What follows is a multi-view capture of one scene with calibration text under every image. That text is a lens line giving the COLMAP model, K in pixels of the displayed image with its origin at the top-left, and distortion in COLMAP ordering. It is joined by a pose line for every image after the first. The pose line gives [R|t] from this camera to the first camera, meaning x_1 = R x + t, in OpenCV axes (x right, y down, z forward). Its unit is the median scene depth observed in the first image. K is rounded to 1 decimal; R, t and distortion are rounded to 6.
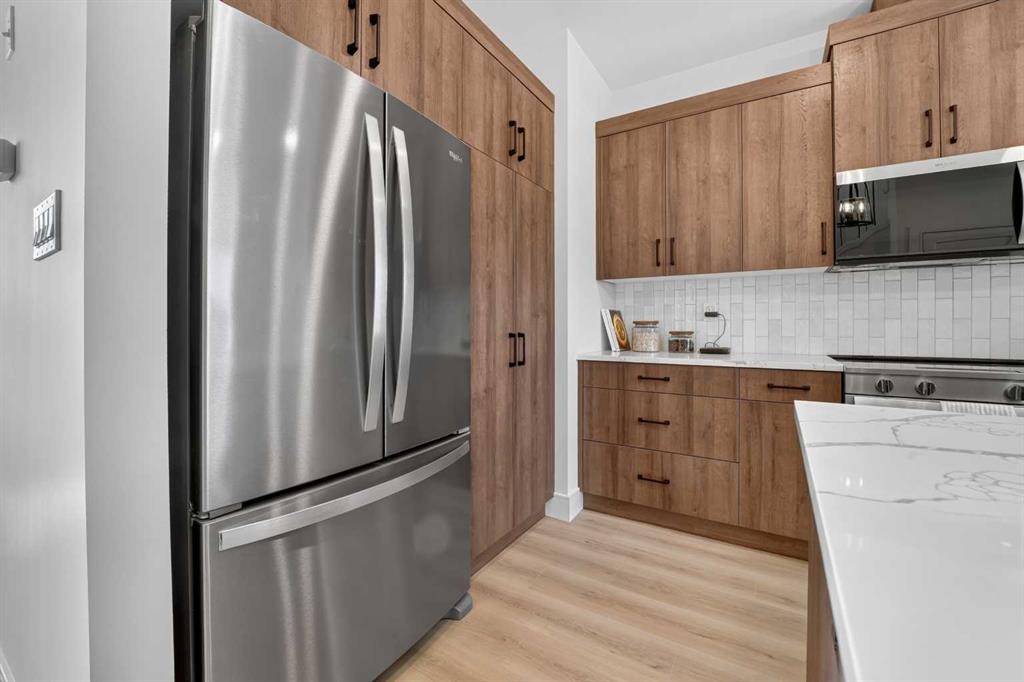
lens RADIAL K [[417.1, 0, 511.8], [0, 417.1, 327.0], [0, 0, 1]] dist [-0.018749, -0.001687]
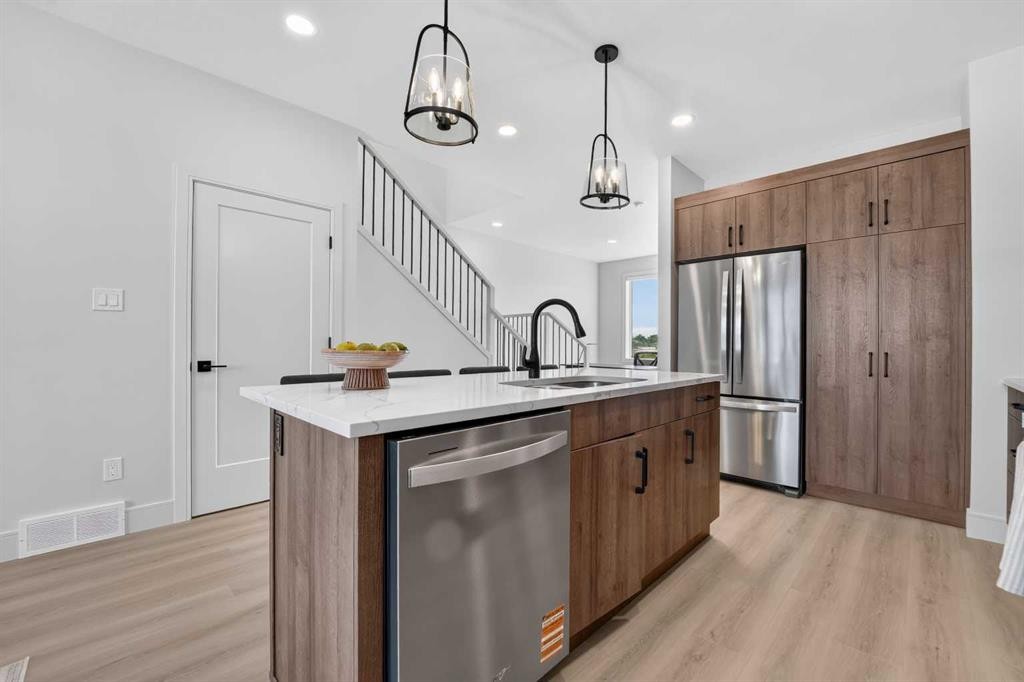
lens RADIAL K [[417.1, 0, 520.2], [0, 417.1, 340.5], [0, 0, 1]] dist [-0.018749, -0.001687]
pose [[-0.218364, -0.009186, -0.975824, 1.435693], [-0.013074, 0.999893, -0.006487, -0.000201], [0.975780, 0.011342, -0.218461, 0.129324]]
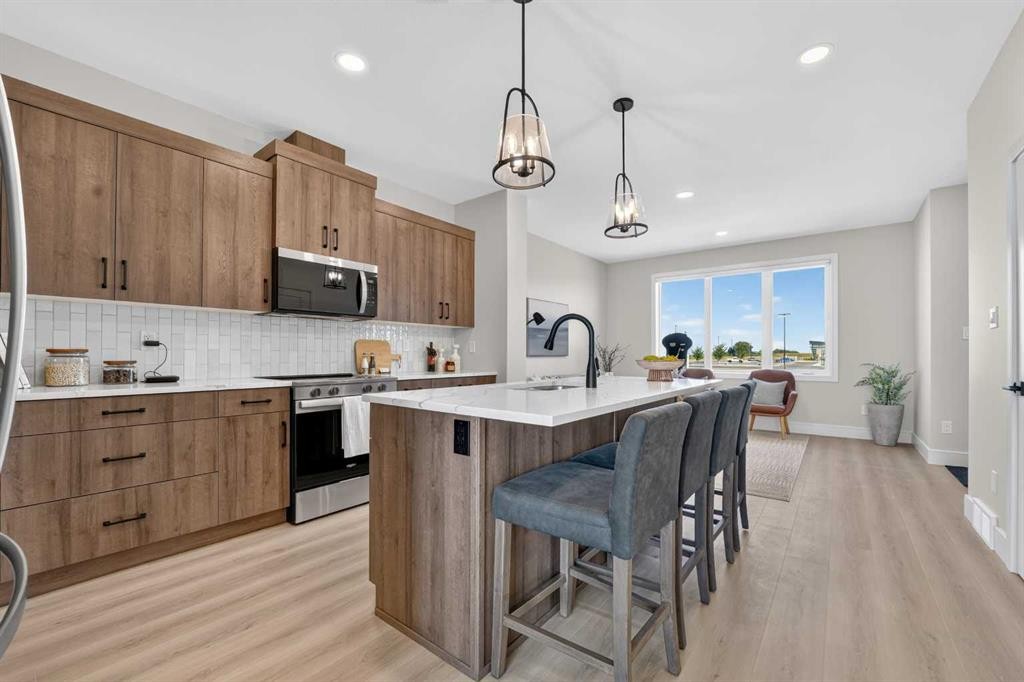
lens RADIAL K [[409.5, 0, 511.4], [0, 409.5, 364.0], [0, 0, 1]] dist [-0.003363, -0.000293]
pose [[0.117135, -0.022971, 0.992850, -0.459731], [-0.002071, 0.999725, 0.023375, -0.006435], [-0.993114, -0.004794, 0.117055, 0.030878]]
